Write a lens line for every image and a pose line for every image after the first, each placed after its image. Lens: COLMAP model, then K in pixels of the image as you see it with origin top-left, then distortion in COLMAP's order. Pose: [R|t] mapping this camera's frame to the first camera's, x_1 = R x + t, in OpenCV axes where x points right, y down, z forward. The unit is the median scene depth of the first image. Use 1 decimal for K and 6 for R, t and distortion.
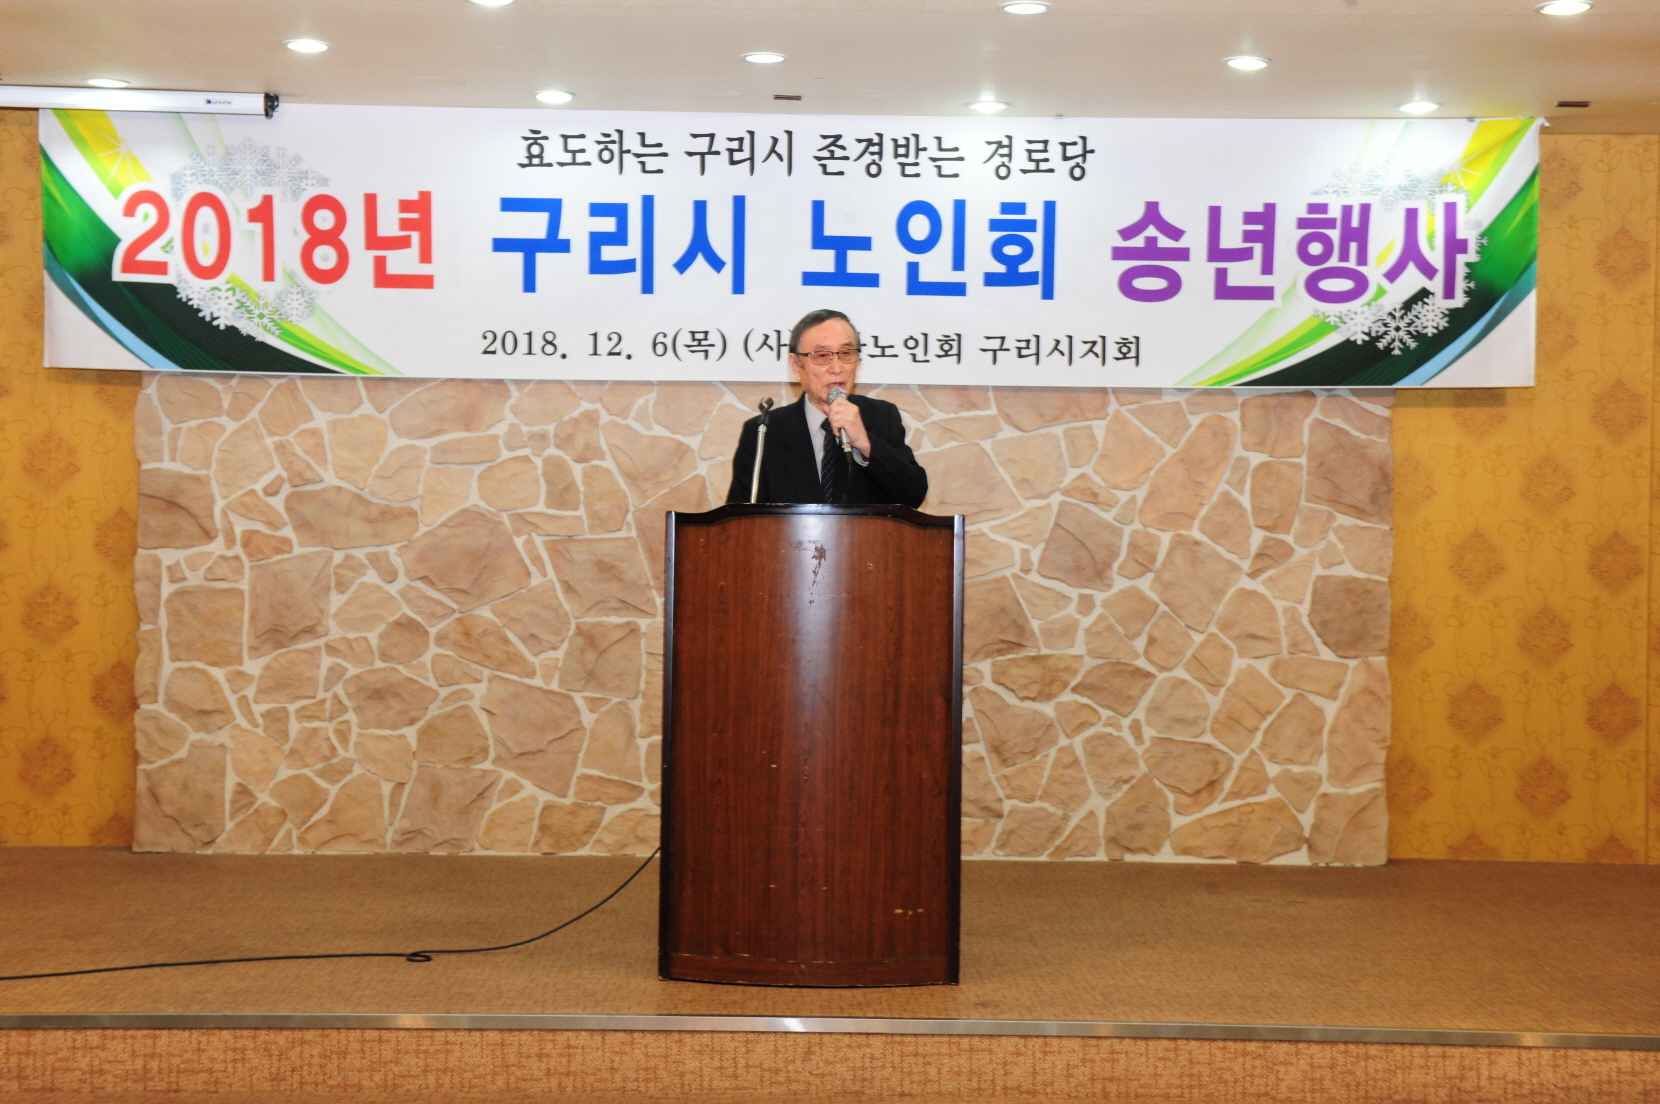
lens RADIAL K [[2311.1, 0, 827.3], [0, 2311.1, 555.4], [0, 0, 1]] dist [0.117066, 0.054299]
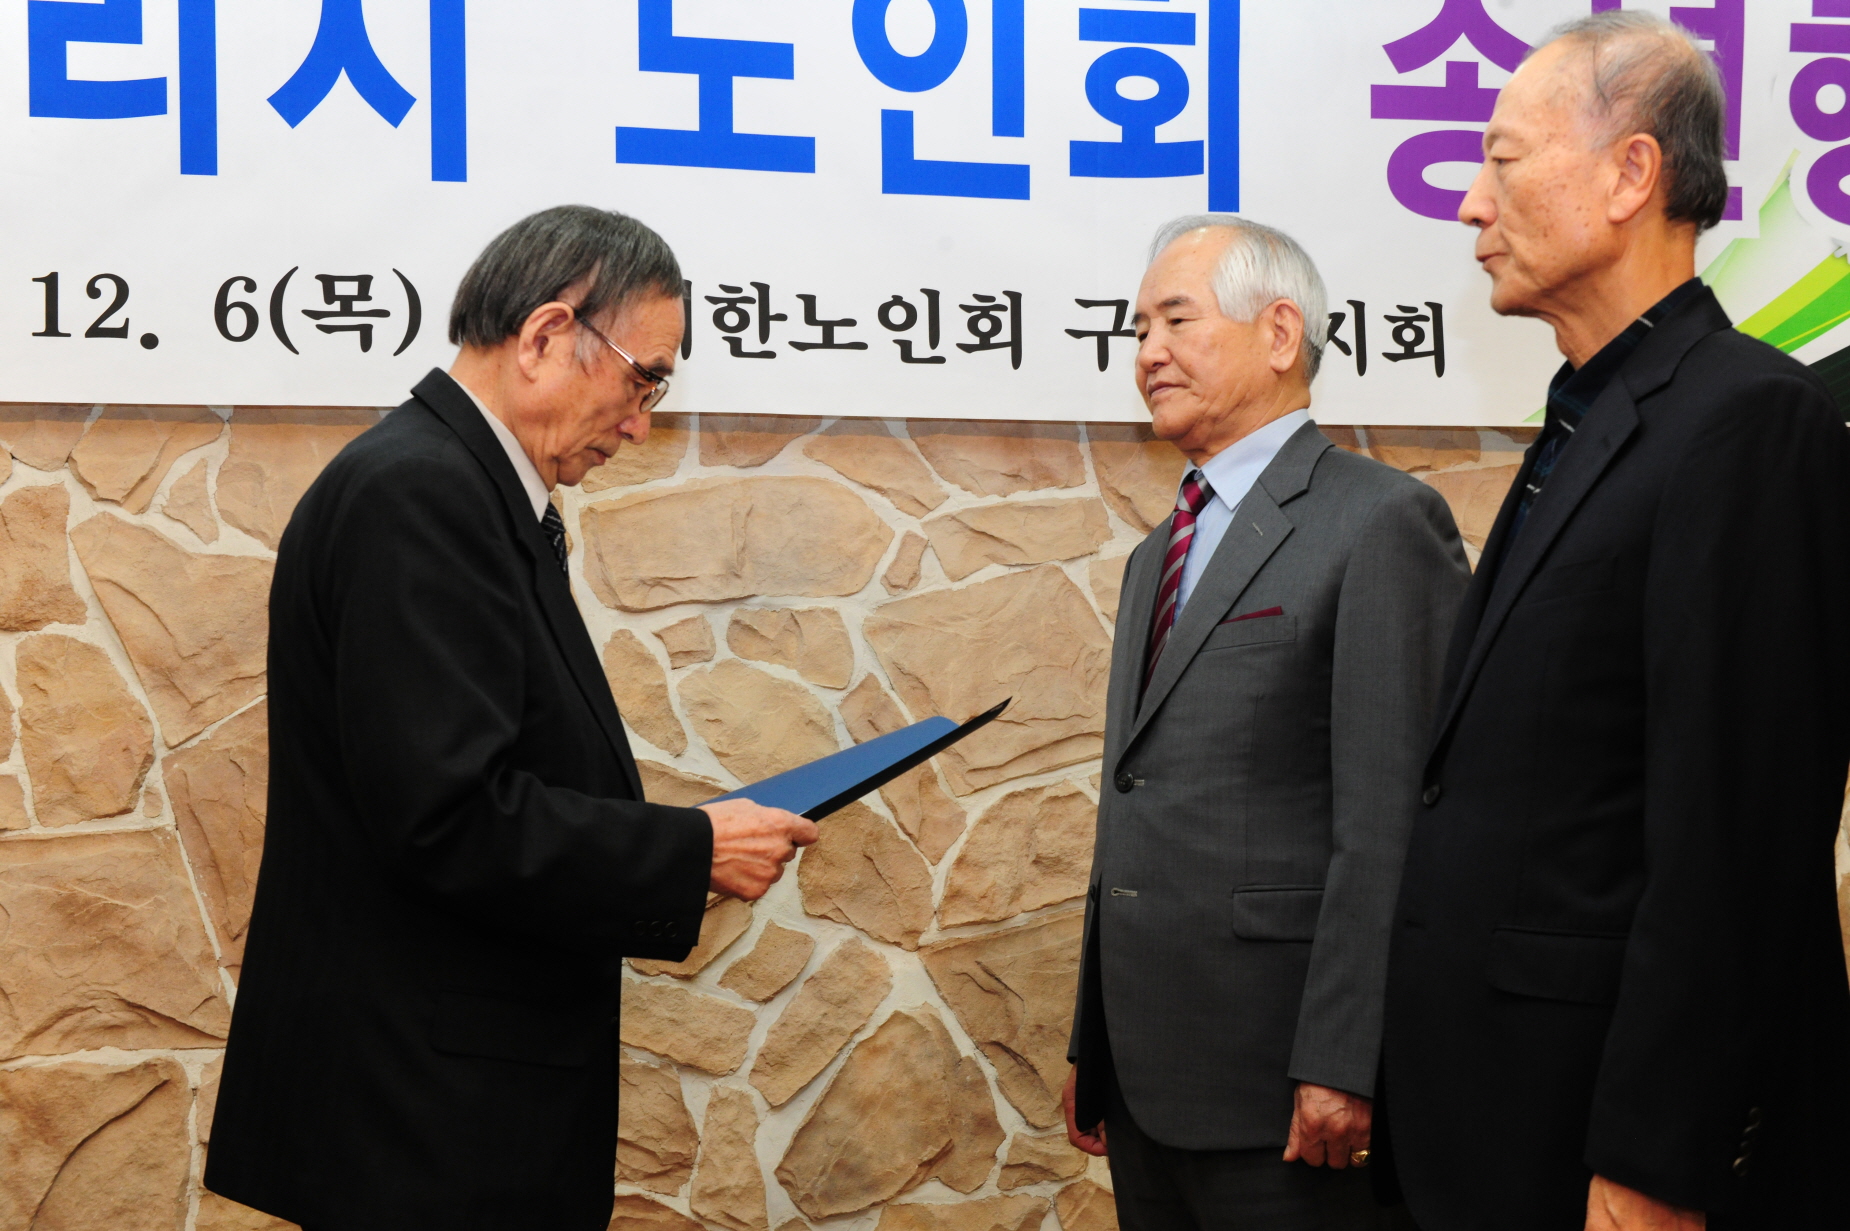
lens RADIAL K [[2693.9, 0, 920.6], [0, 2693.9, 618.5], [0, 0, 1]] dist [0.124244, 0.007340]
pose [[0.979589, -0.013057, 0.200586, -0.052830], [0.027942, 0.997045, -0.071556, -0.007000], [-0.199059, 0.075700, 0.977059, 0.553402]]
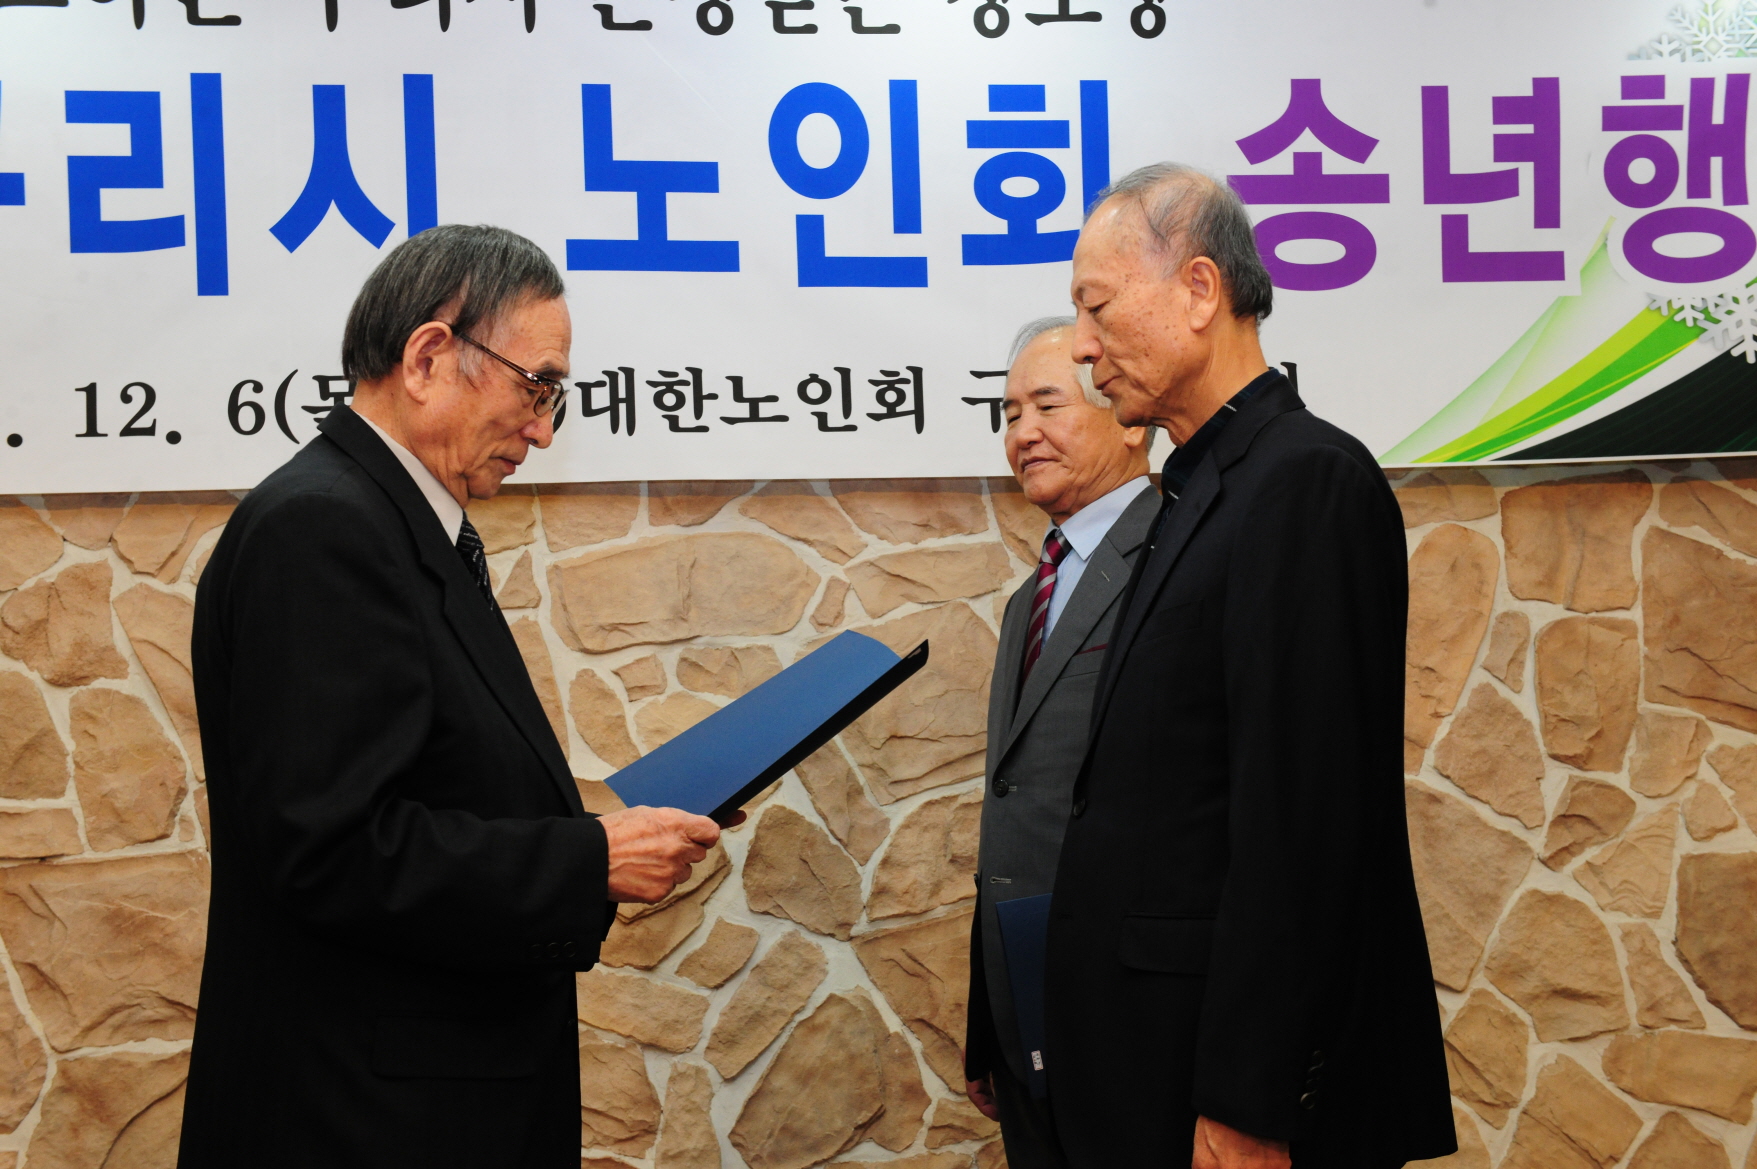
lens RADIAL K [[2446.1, 0, 875.6], [0, 2446.1, 588.1], [0, 0, 1]] dist [0.117066, 0.054299]
pose [[0.989803, -0.038987, 0.137006, -0.019540], [0.052247, 0.994147, -0.094559, -0.006475], [-0.132517, 0.100753, 0.986047, 0.525150]]
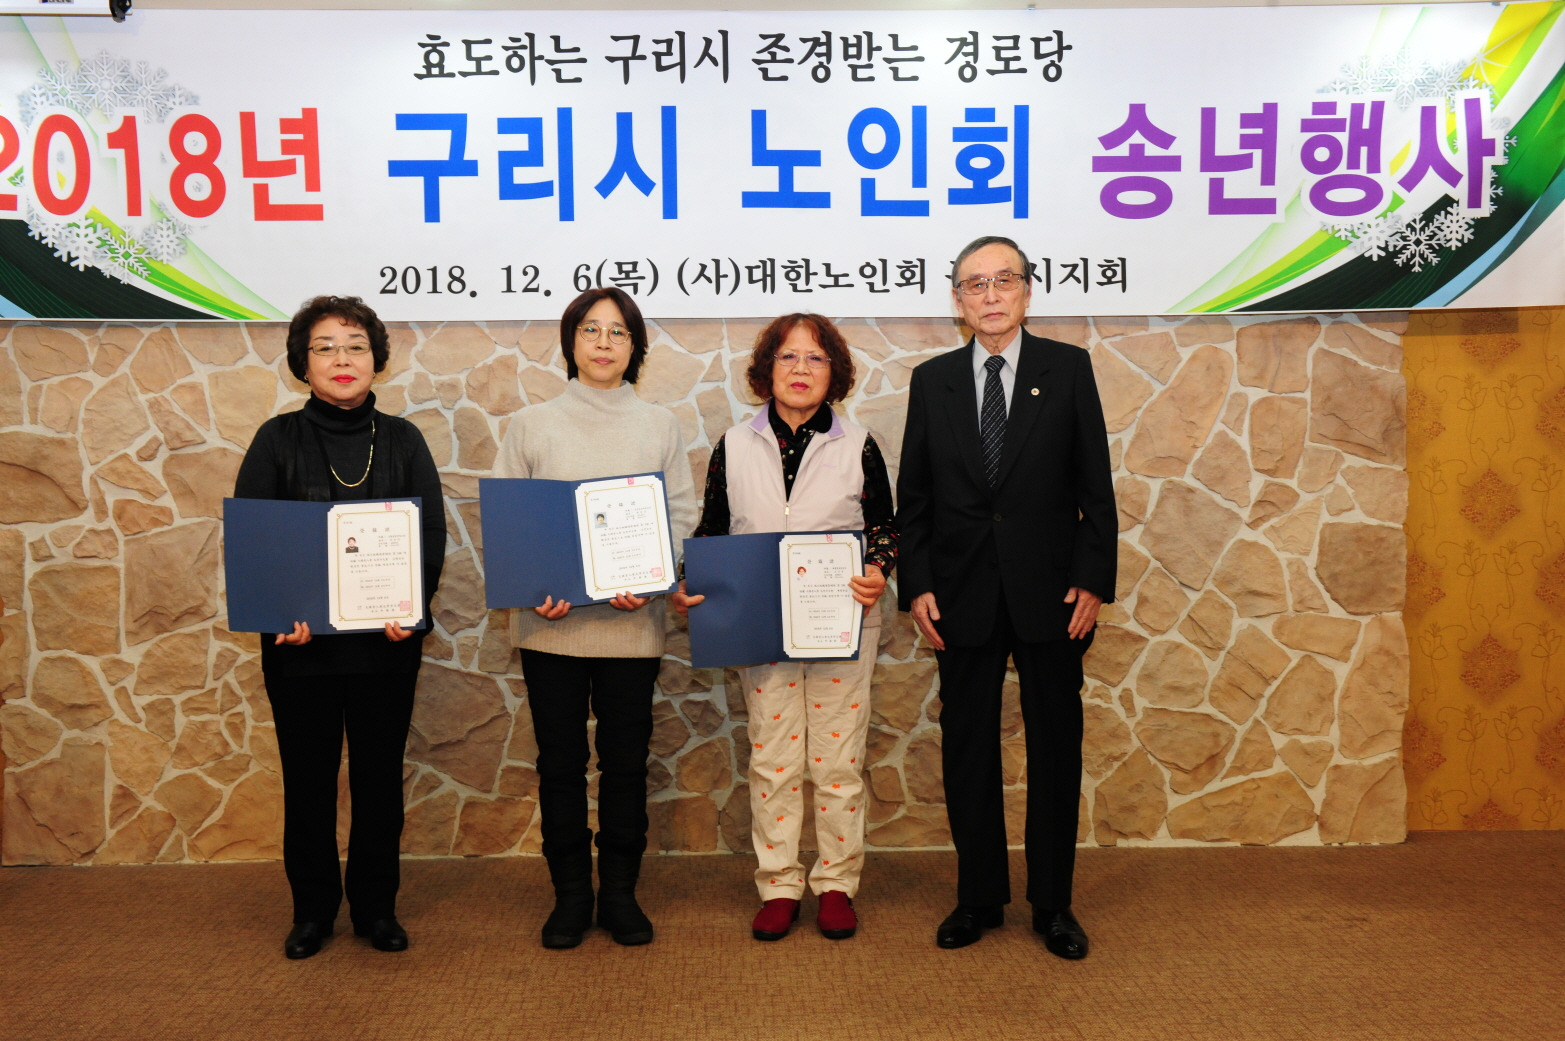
lens RADIAL K [[1559.7, 0, 776.1], [0, 1559.7, 527.3], [0, 0, 1]] dist [0.027184, 0.020196]
pose [[0.999645, -0.023007, 0.013444, -0.008922], [0.022853, 0.999673, 0.011492, -0.001704], [-0.013704, -0.011180, 0.999844, 0.404580]]
